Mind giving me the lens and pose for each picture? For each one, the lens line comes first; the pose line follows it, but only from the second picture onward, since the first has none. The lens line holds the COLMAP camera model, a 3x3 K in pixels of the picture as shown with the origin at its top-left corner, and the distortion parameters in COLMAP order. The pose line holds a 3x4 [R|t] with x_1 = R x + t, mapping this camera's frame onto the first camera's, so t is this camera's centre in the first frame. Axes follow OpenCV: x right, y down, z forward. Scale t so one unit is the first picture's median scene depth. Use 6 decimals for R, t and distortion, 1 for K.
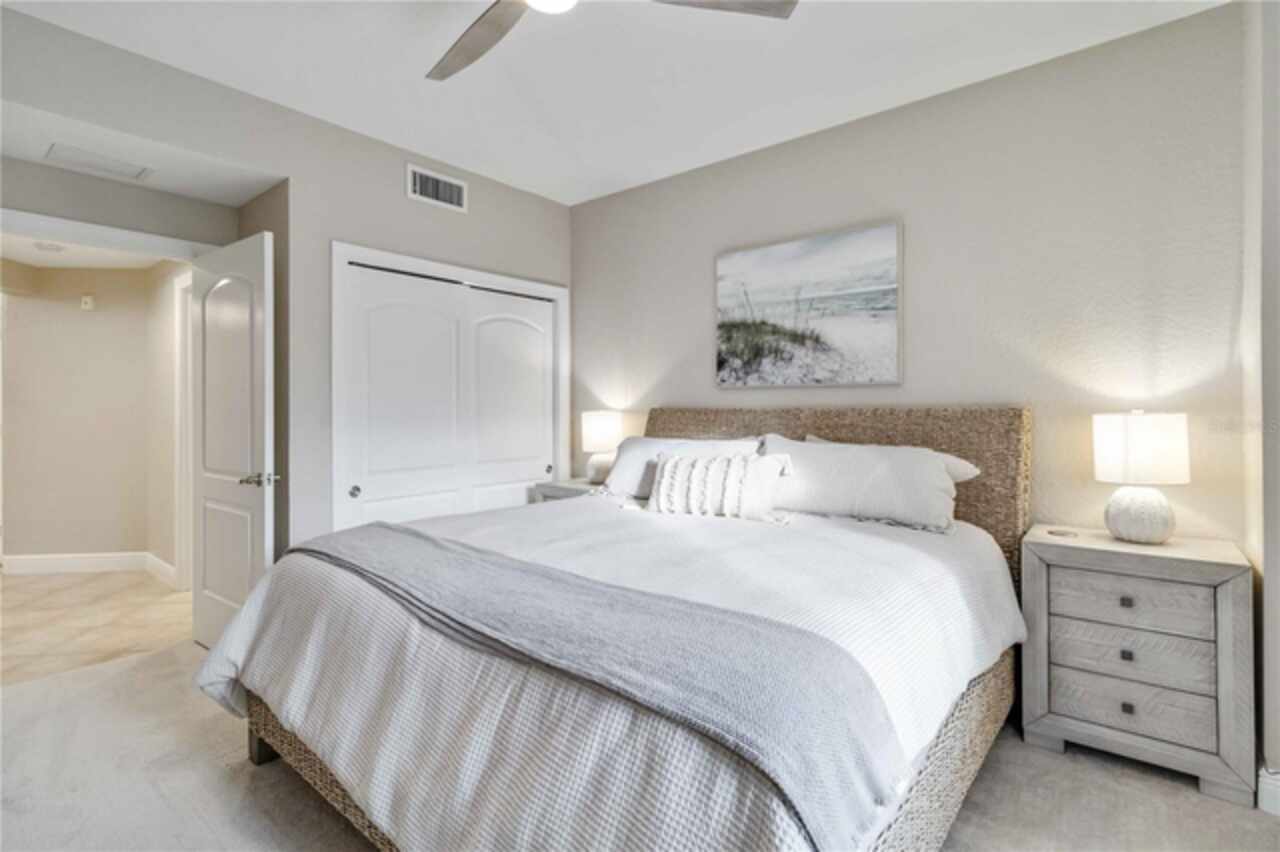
lens RADIAL K [[621.0, 0, 637.2], [0, 621.0, 376.2], [0, 0, 1]] dist [-0.000938, -0.000142]
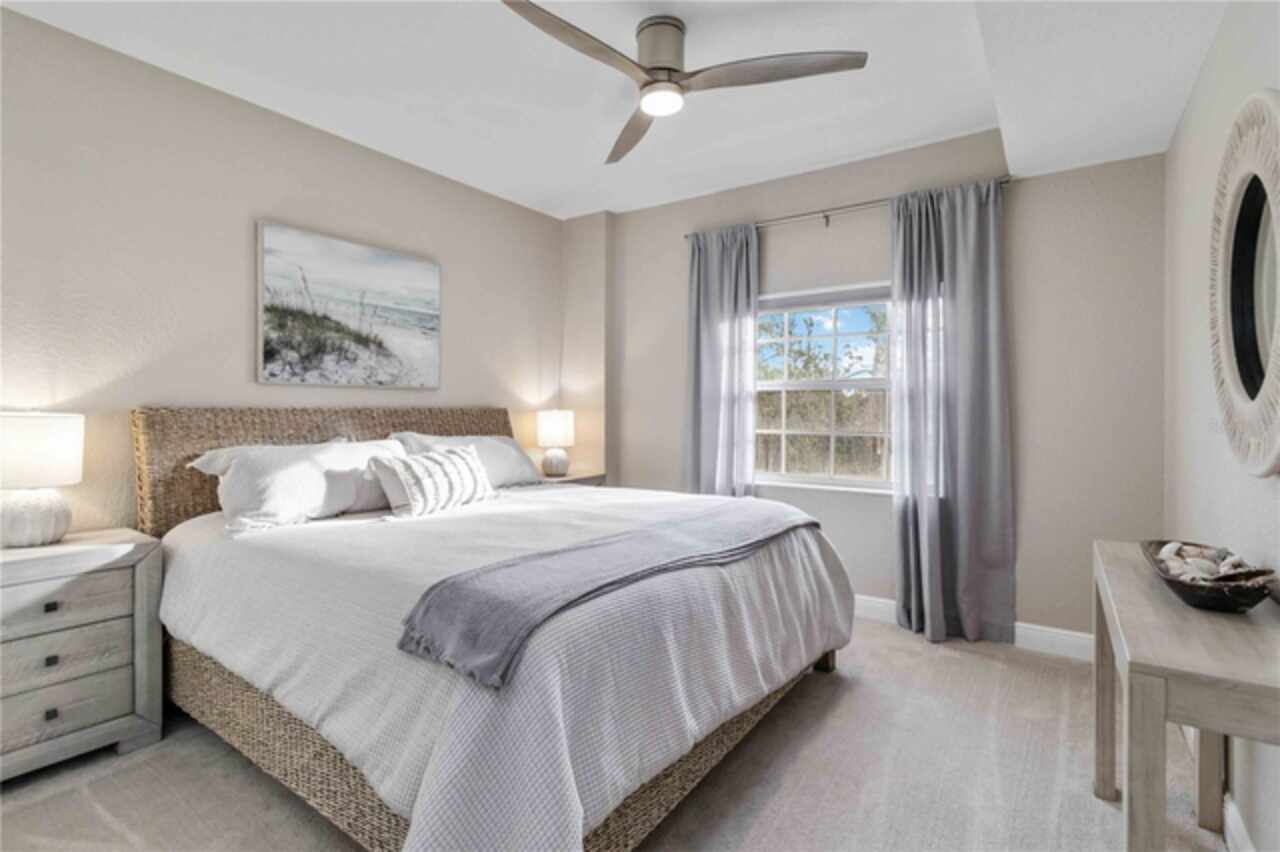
lens RADIAL K [[596.4, 0, 634.2], [0, 596.4, 412.3], [0, 0, 1]] dist [-0.000702, -0.000214]
pose [[-0.086062, -0.003533, 0.996284, -0.754022], [-0.051289, 0.998683, -0.000889, 0.035585], [-0.994969, -0.051175, -0.086130, 0.614480]]
